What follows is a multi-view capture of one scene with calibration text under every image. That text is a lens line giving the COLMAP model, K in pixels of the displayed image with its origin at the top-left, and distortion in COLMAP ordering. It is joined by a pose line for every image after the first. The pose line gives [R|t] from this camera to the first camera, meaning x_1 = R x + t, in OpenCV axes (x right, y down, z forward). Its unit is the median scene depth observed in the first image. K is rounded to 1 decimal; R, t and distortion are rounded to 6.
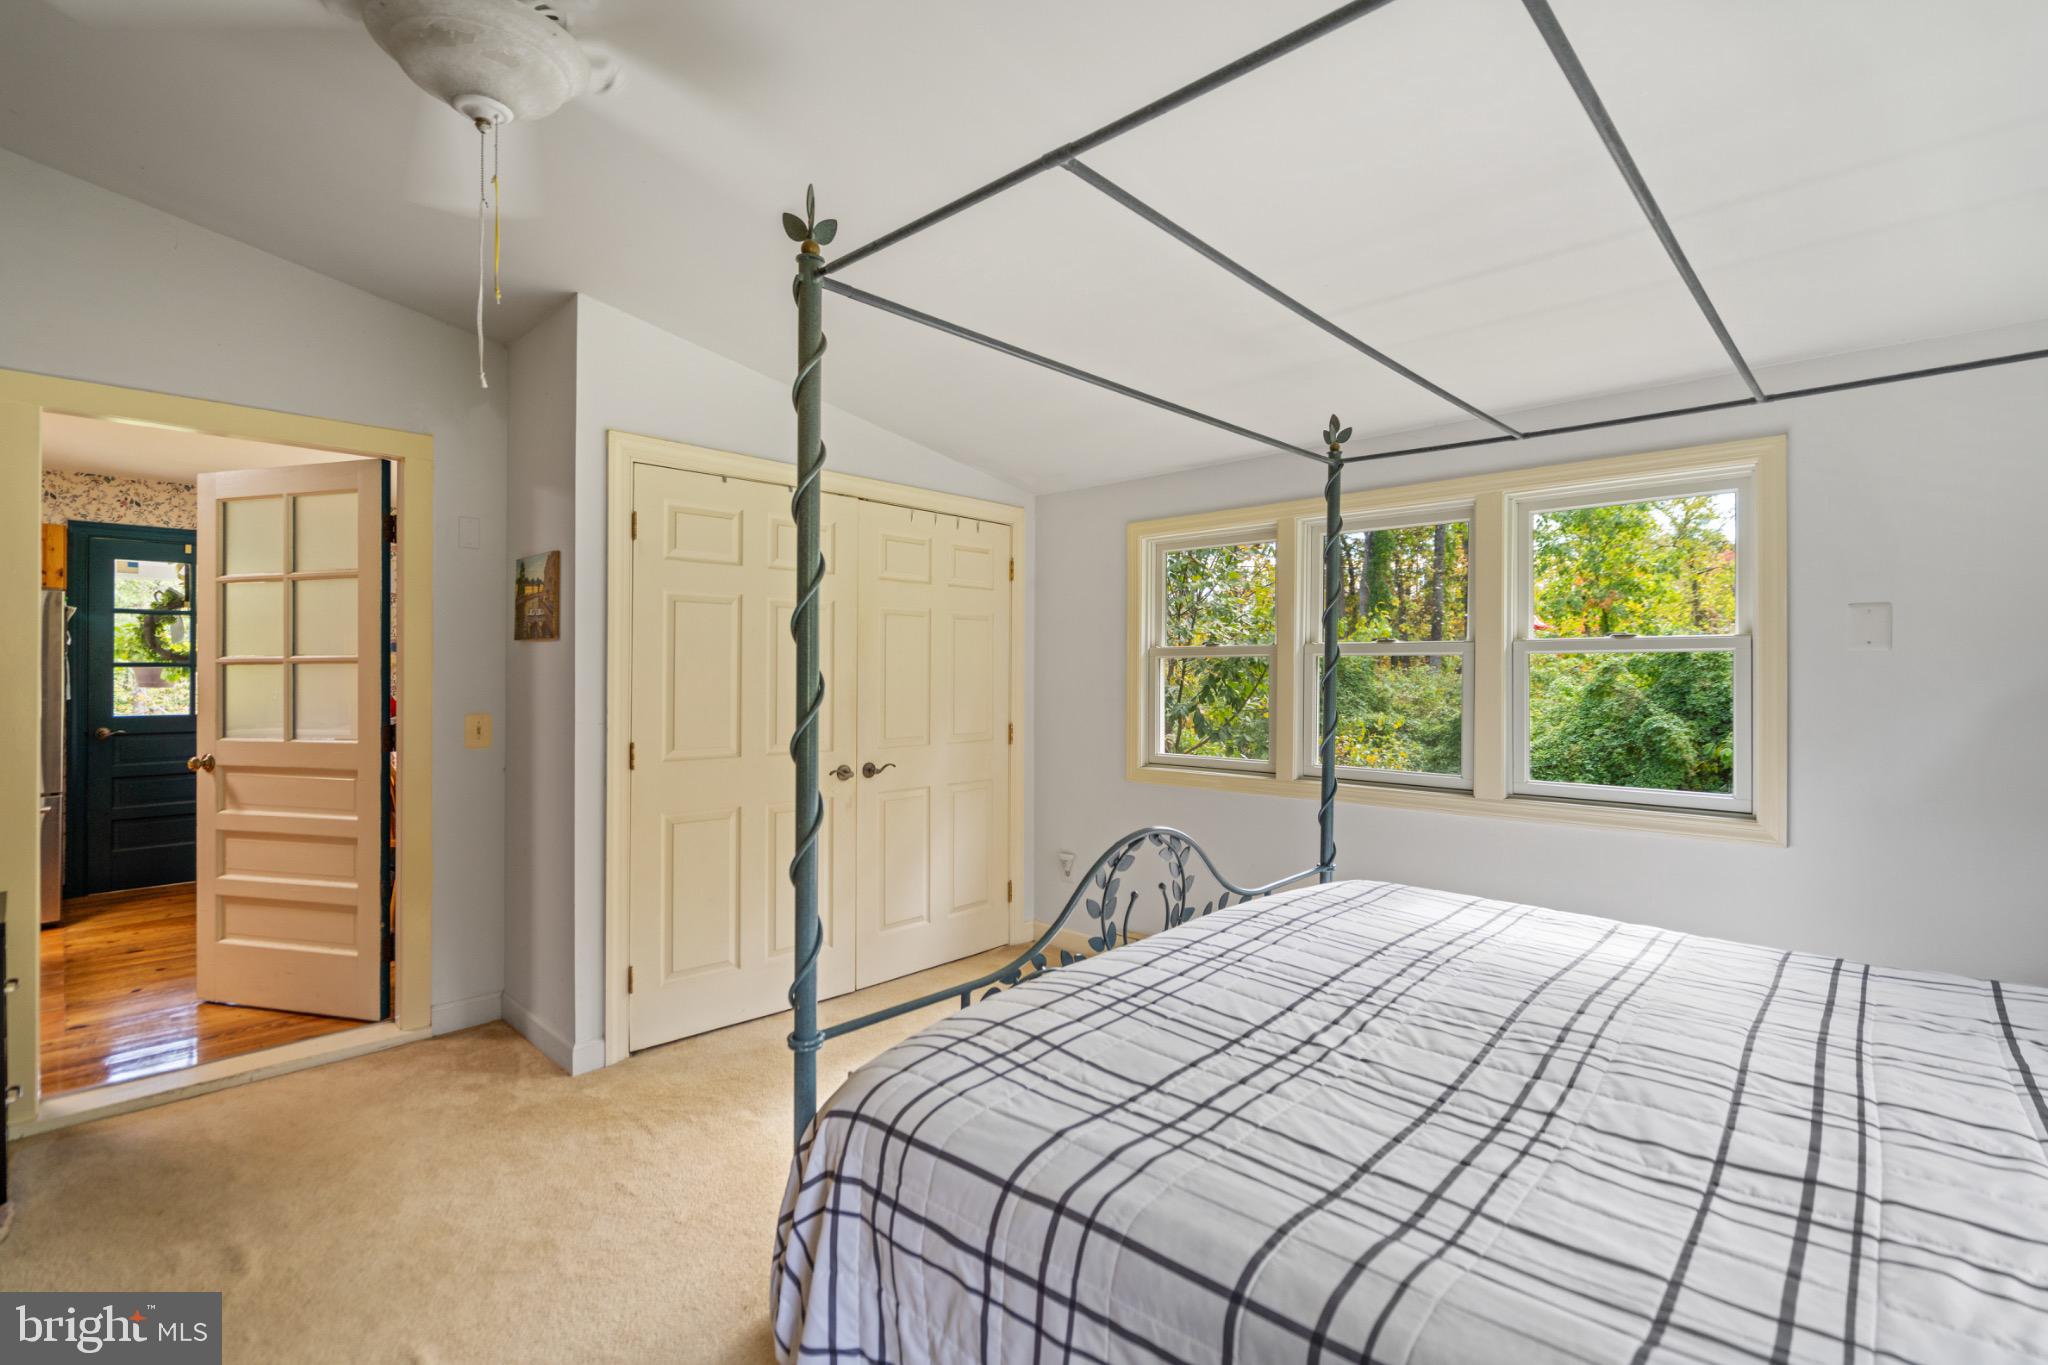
lens RADIAL K [[942.0, 0, 1016.6], [0, 942.0, 690.8], [0, 0, 1]] dist [0.002616, 0.000387]
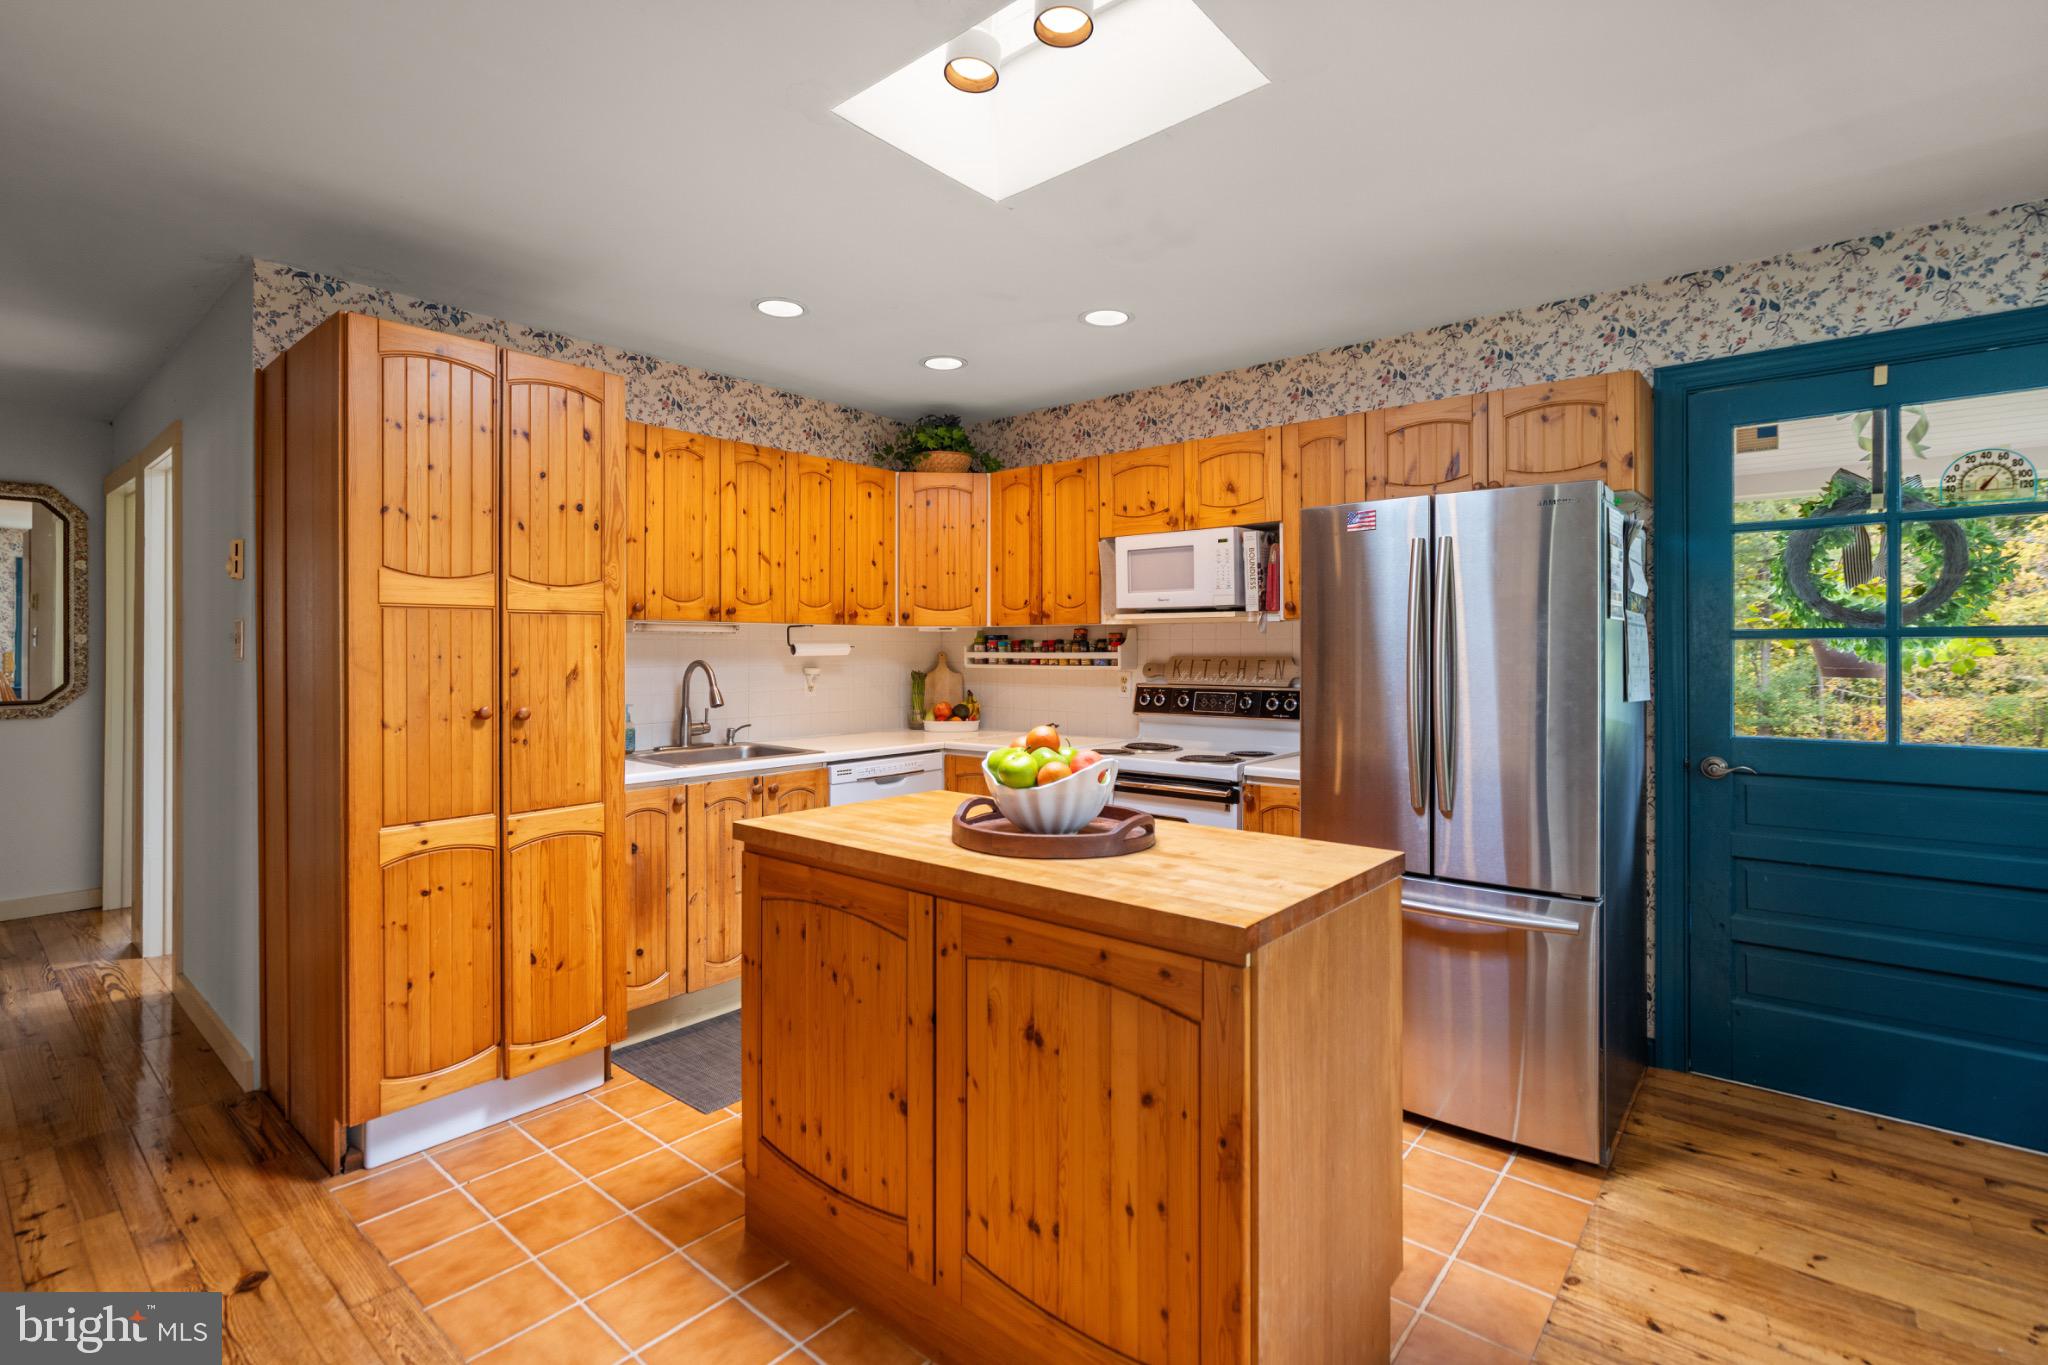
lens RADIAL K [[950.7, 0, 1023.1], [0, 950.7, 653.4], [0, 0, 1]] dist [-0.050668, 0.029473]
pose [[0.050630, -0.005007, -0.998705, -0.470336], [-0.002307, 0.999984, -0.005130, -0.014314], [0.998715, 0.002564, 0.050618, 0.587877]]
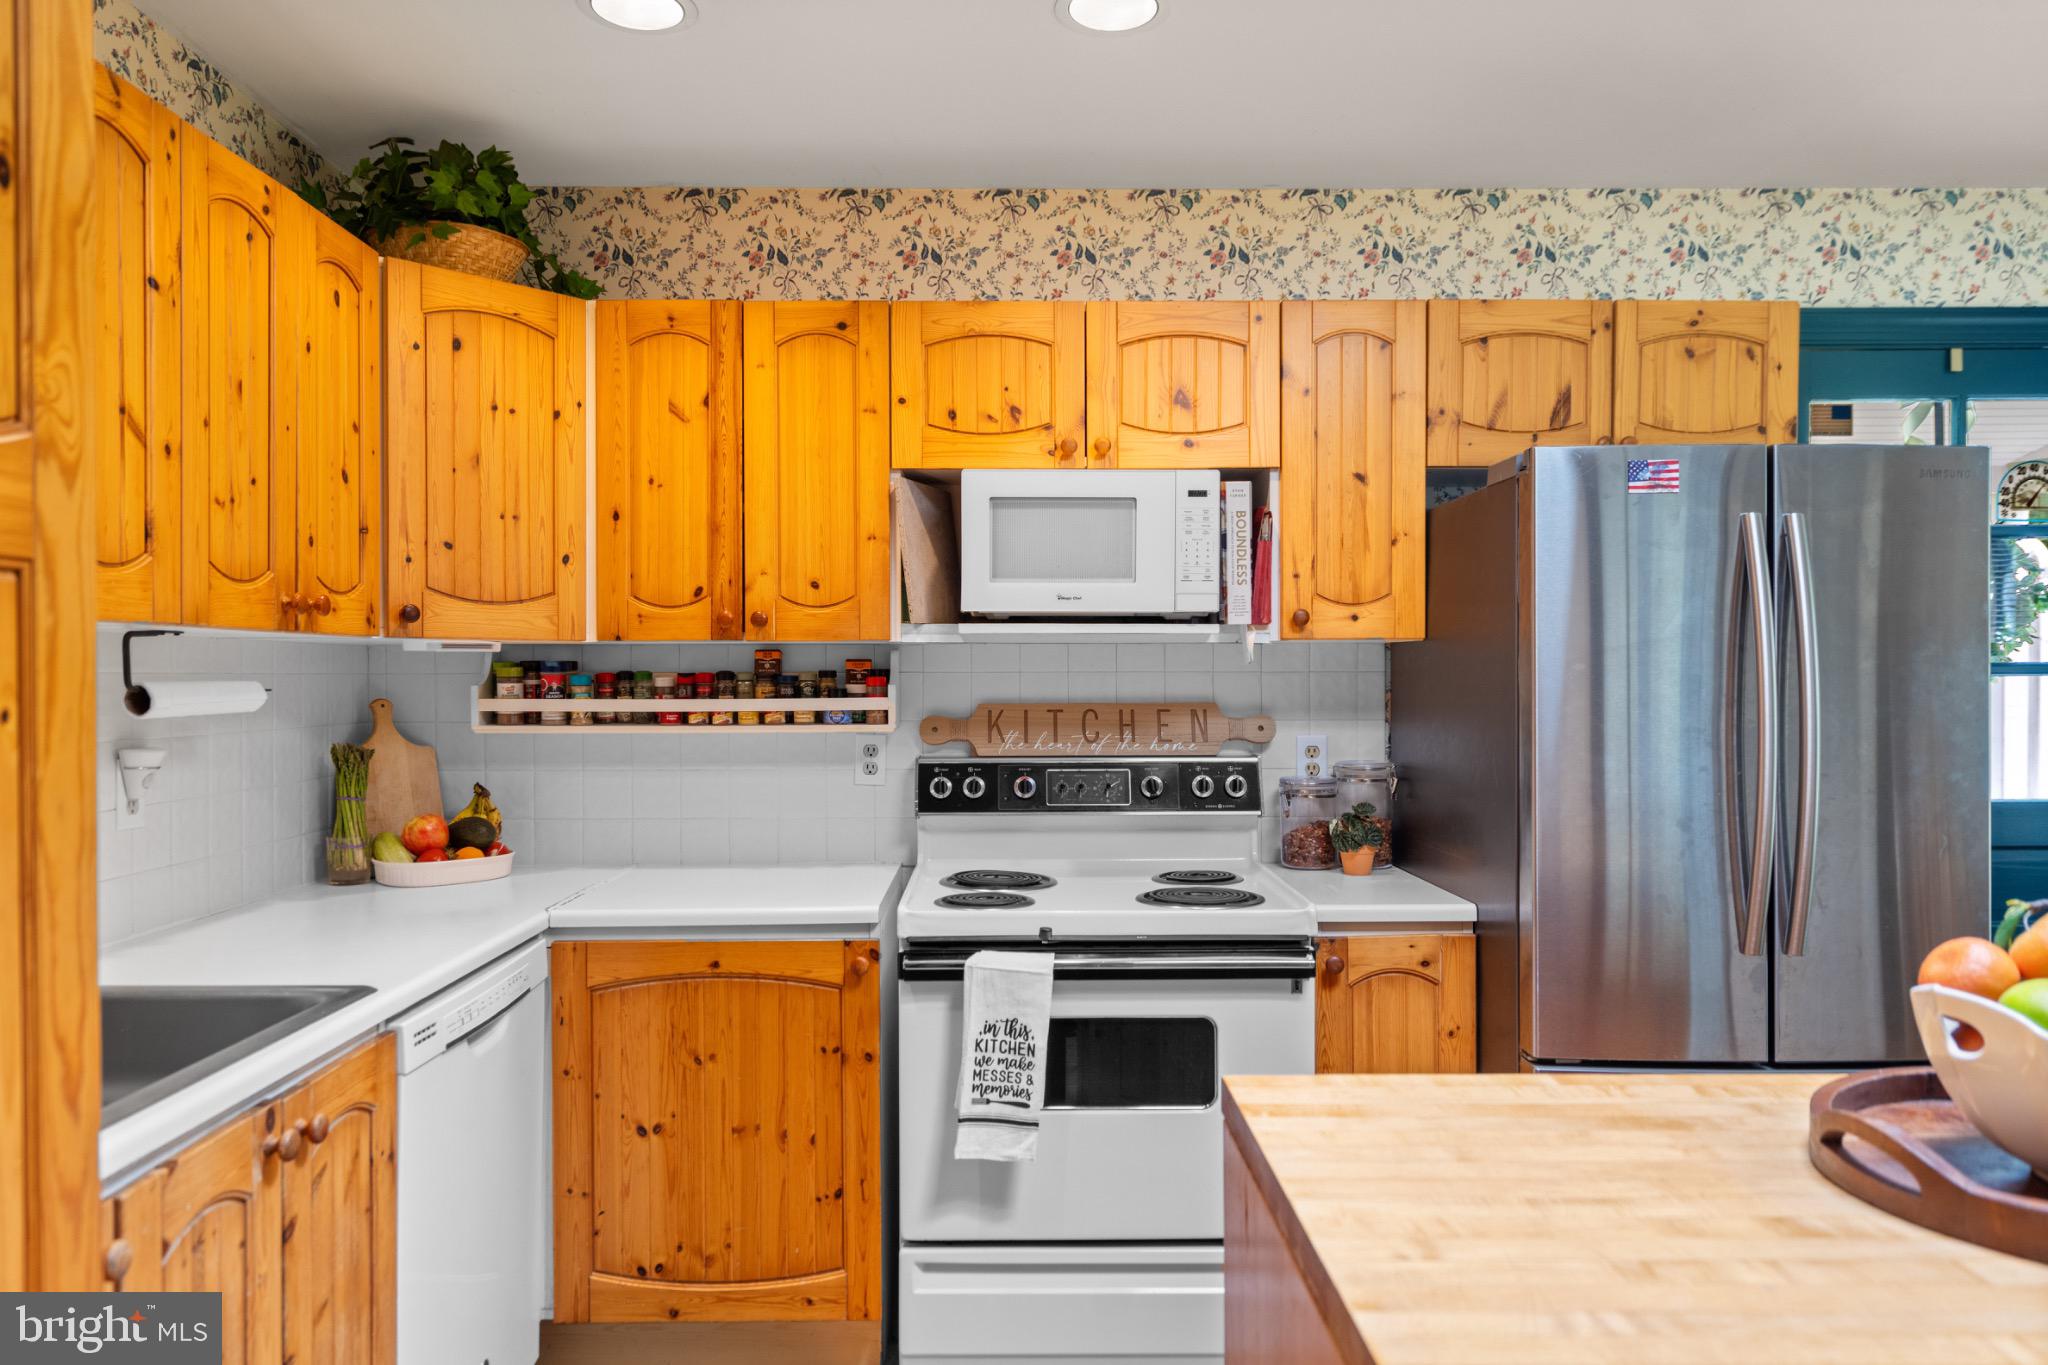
lens RADIAL K [[1364.9, 0, 1024.0], [0, 1364.9, 682.5], [0, 0, 1]] dist [0.008126, 0.000057]
pose [[0.694838, -0.006093, -0.719140, -0.775312], [0.005091, 0.999981, -0.003554, -0.022750], [0.719148, -0.001191, 0.694856, 0.365823]]
